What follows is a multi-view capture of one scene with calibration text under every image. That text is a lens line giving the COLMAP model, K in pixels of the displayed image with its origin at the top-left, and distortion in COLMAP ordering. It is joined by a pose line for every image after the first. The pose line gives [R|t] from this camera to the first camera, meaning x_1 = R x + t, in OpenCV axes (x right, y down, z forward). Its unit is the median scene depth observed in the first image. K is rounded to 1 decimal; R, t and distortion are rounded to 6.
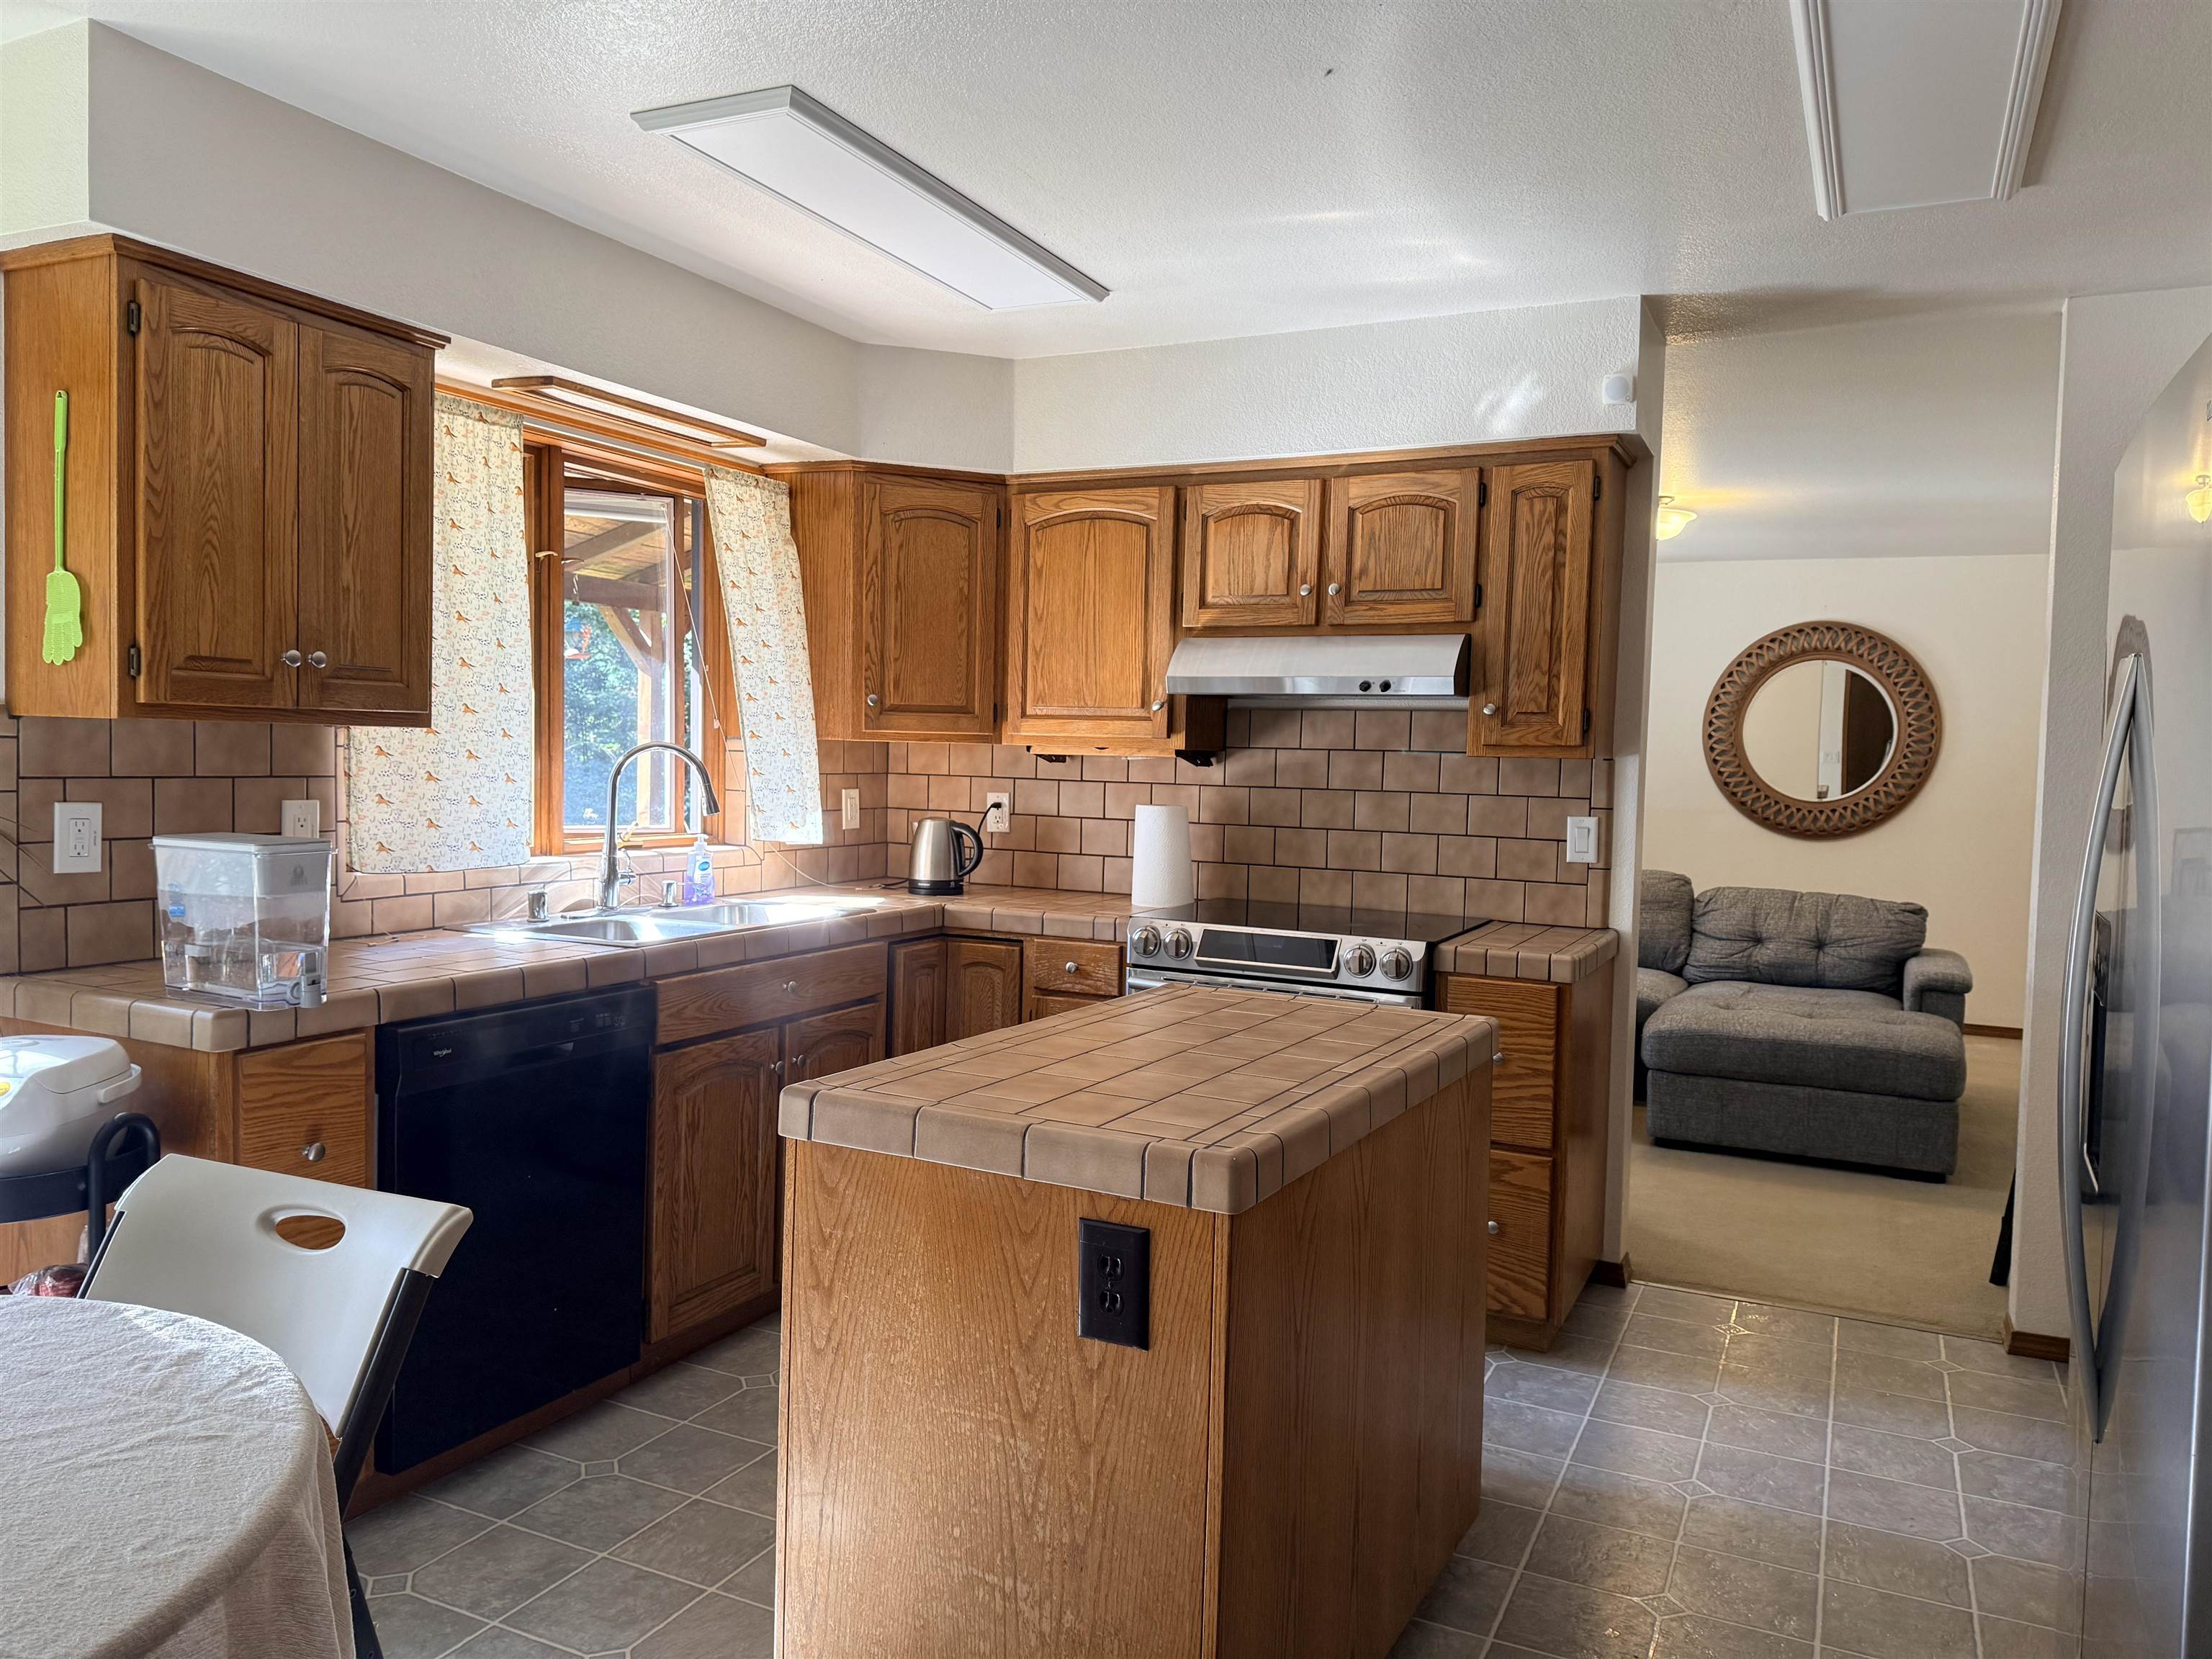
lens RADIAL K [[1555.4, 0, 1104.9], [0, 1555.4, 826.9], [0, 0, 1]] dist [0.049783, -0.043349]
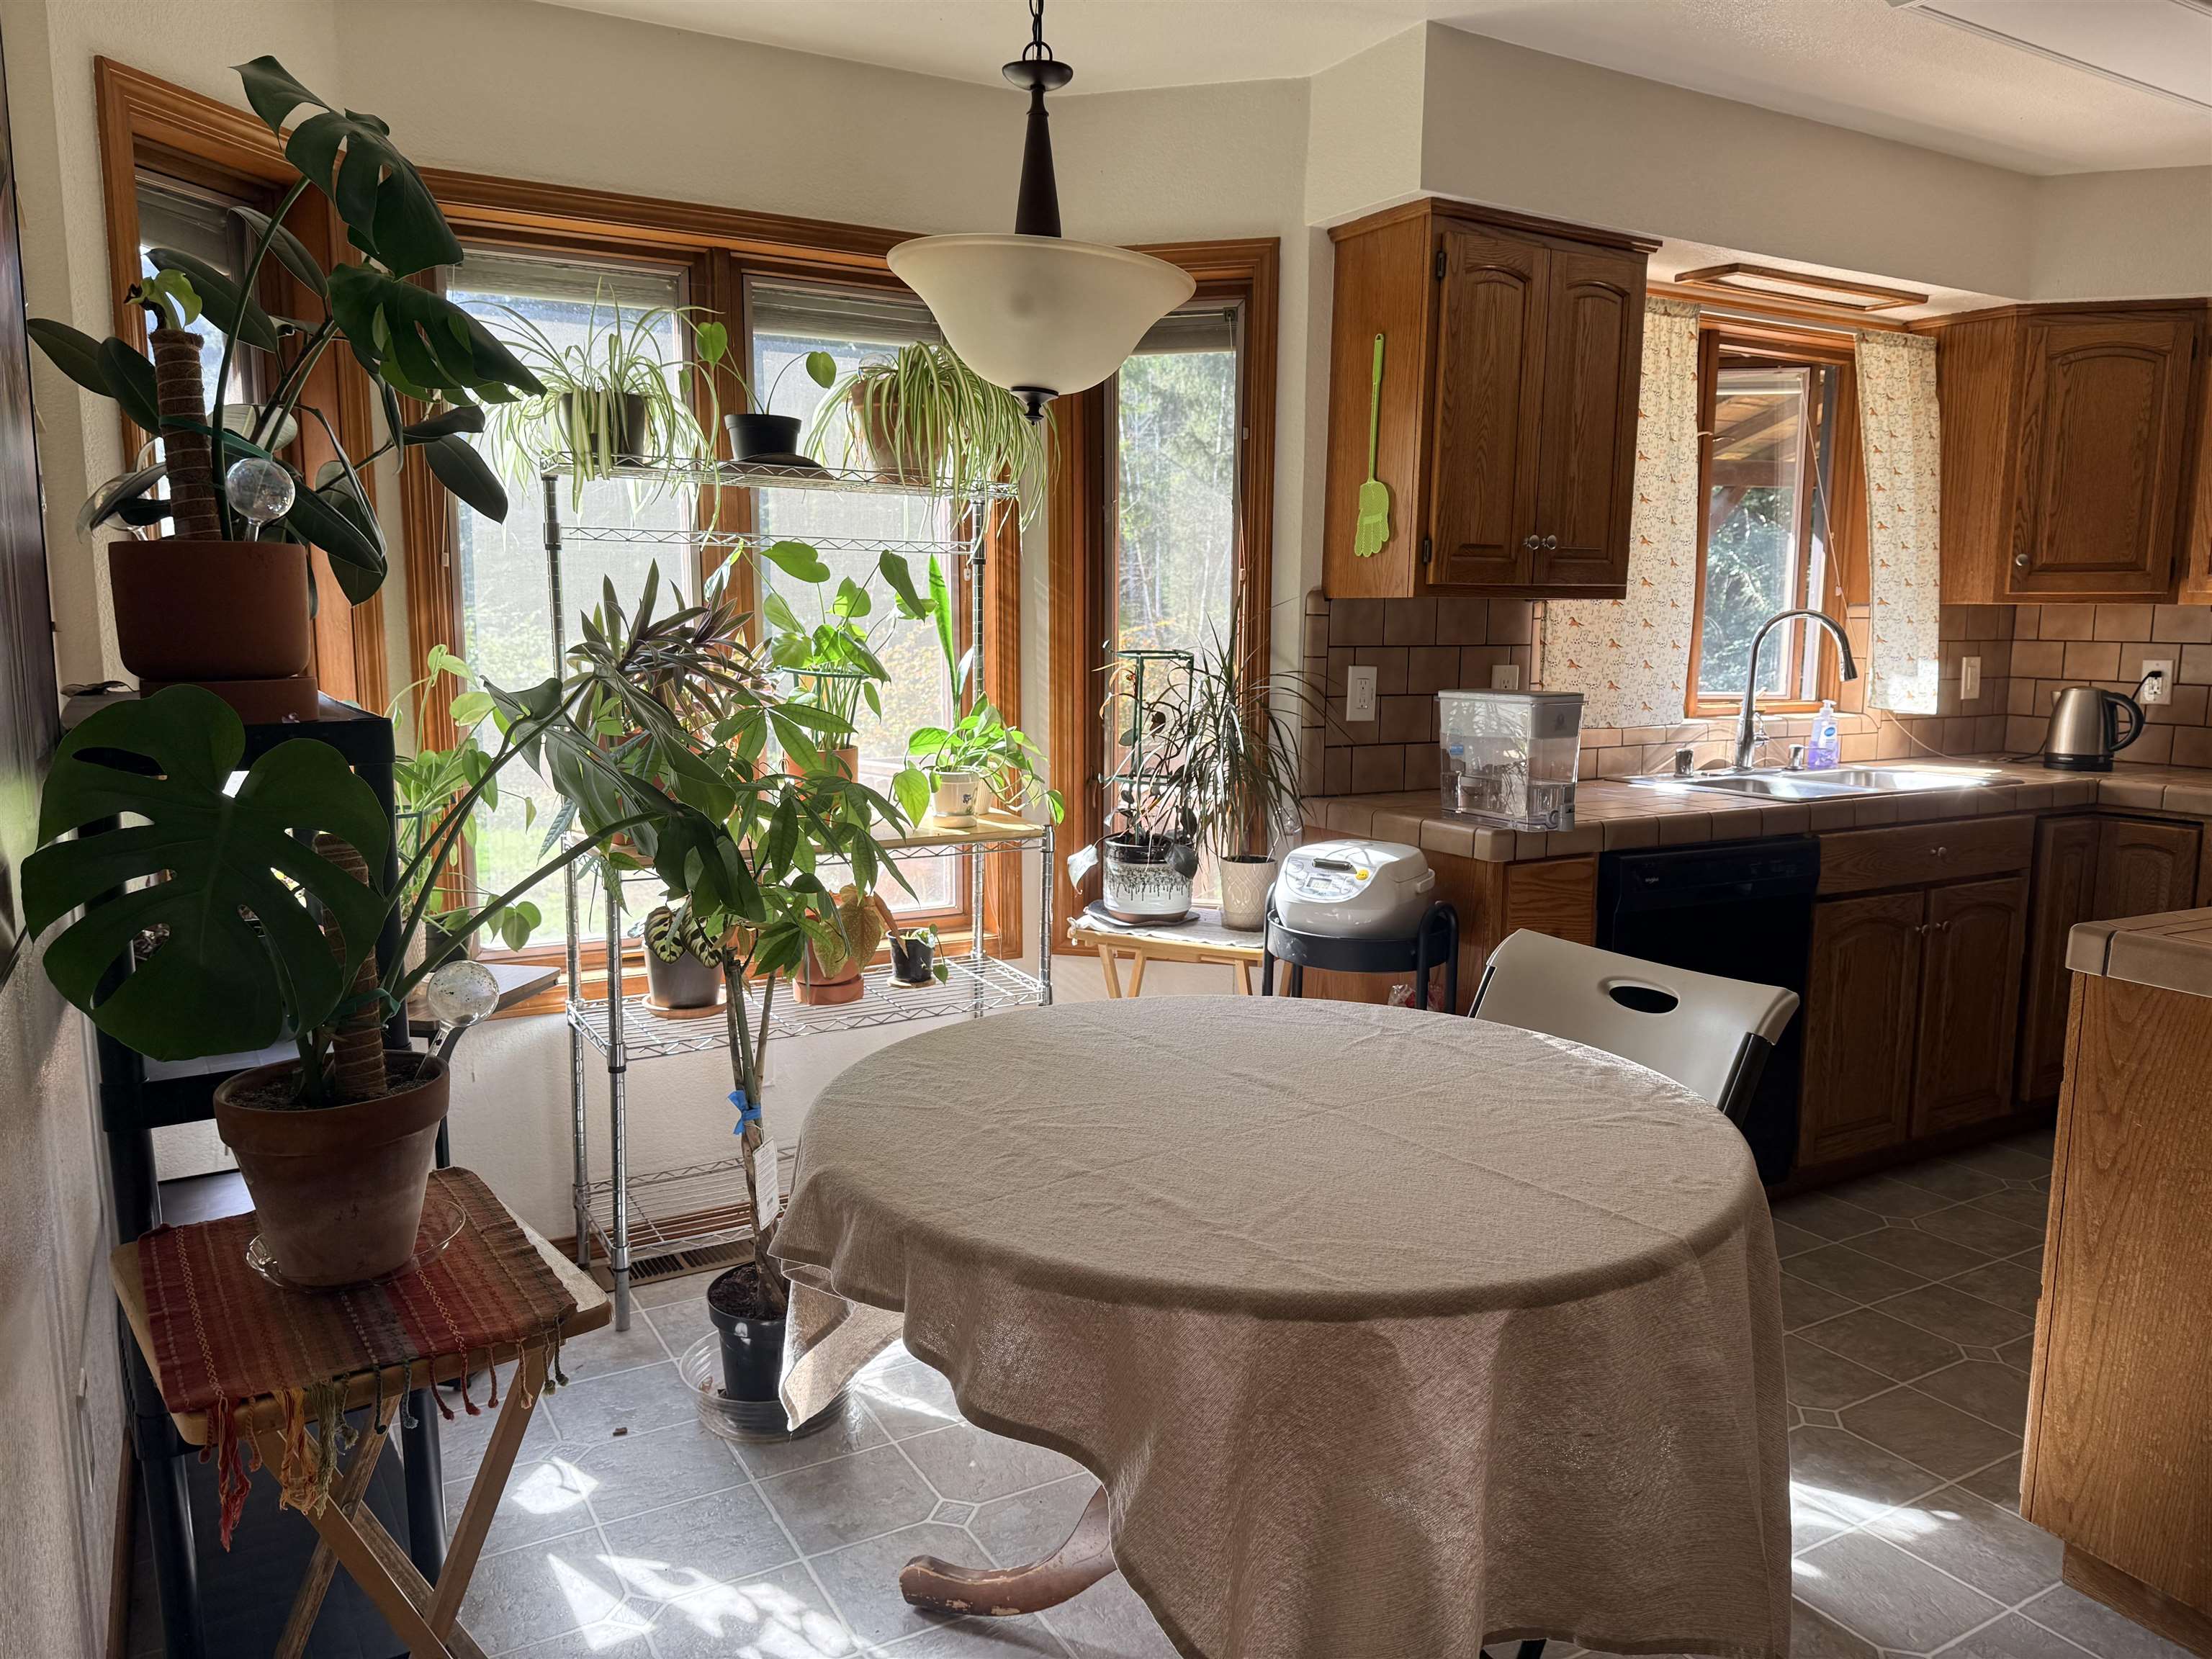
lens RADIAL K [[1555.4, 0, 1110.6], [0, 1555.4, 843.7], [0, 0, 1]] dist [0.049783, -0.043349]
pose [[0.836966, 0.060044, -0.543952, -0.130773], [-0.013984, 0.995985, 0.088425, 0.020524], [0.547077, -0.066402, 0.834445, -0.182014]]
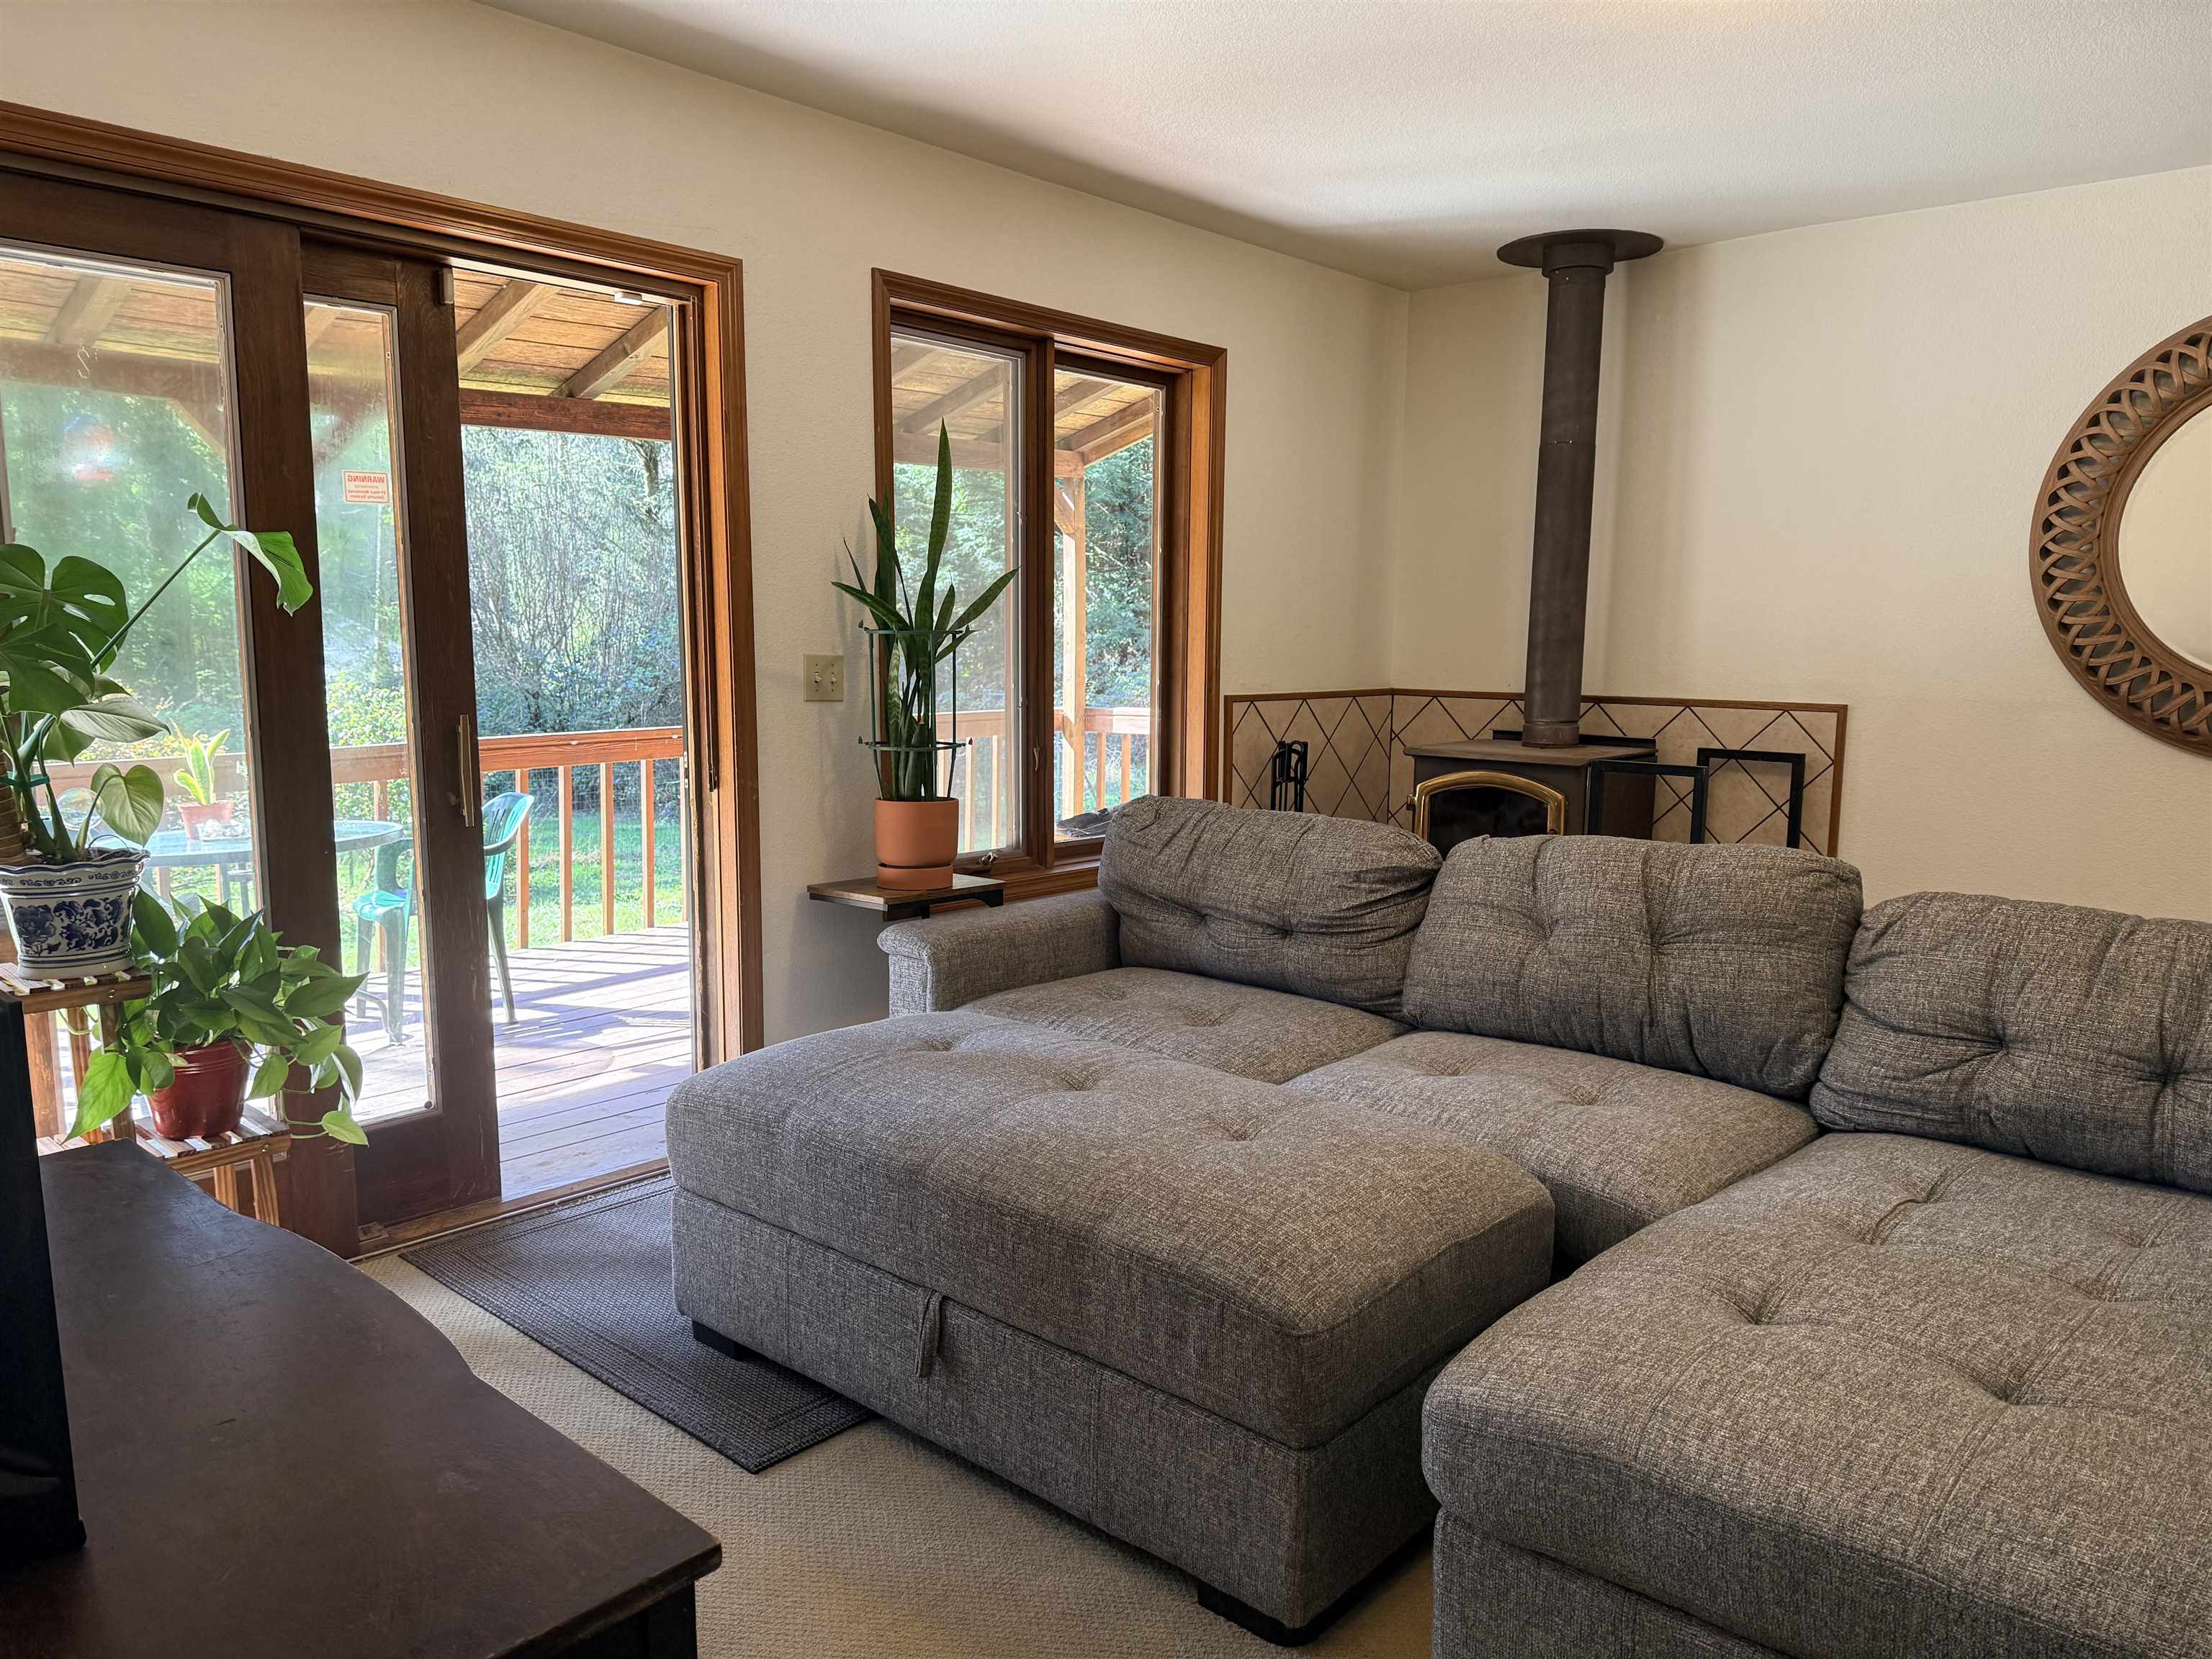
lens RADIAL K [[1555.4, 0, 1120.2], [0, 1555.4, 832.9], [0, 0, 1]] dist [0.049783, -0.043349]
pose [[0.963901, 0.016727, -0.265735, 0.212150], [0.001781, 0.997598, 0.069253, -0.004301], [0.266255, -0.067226, 0.961556, 0.390689]]
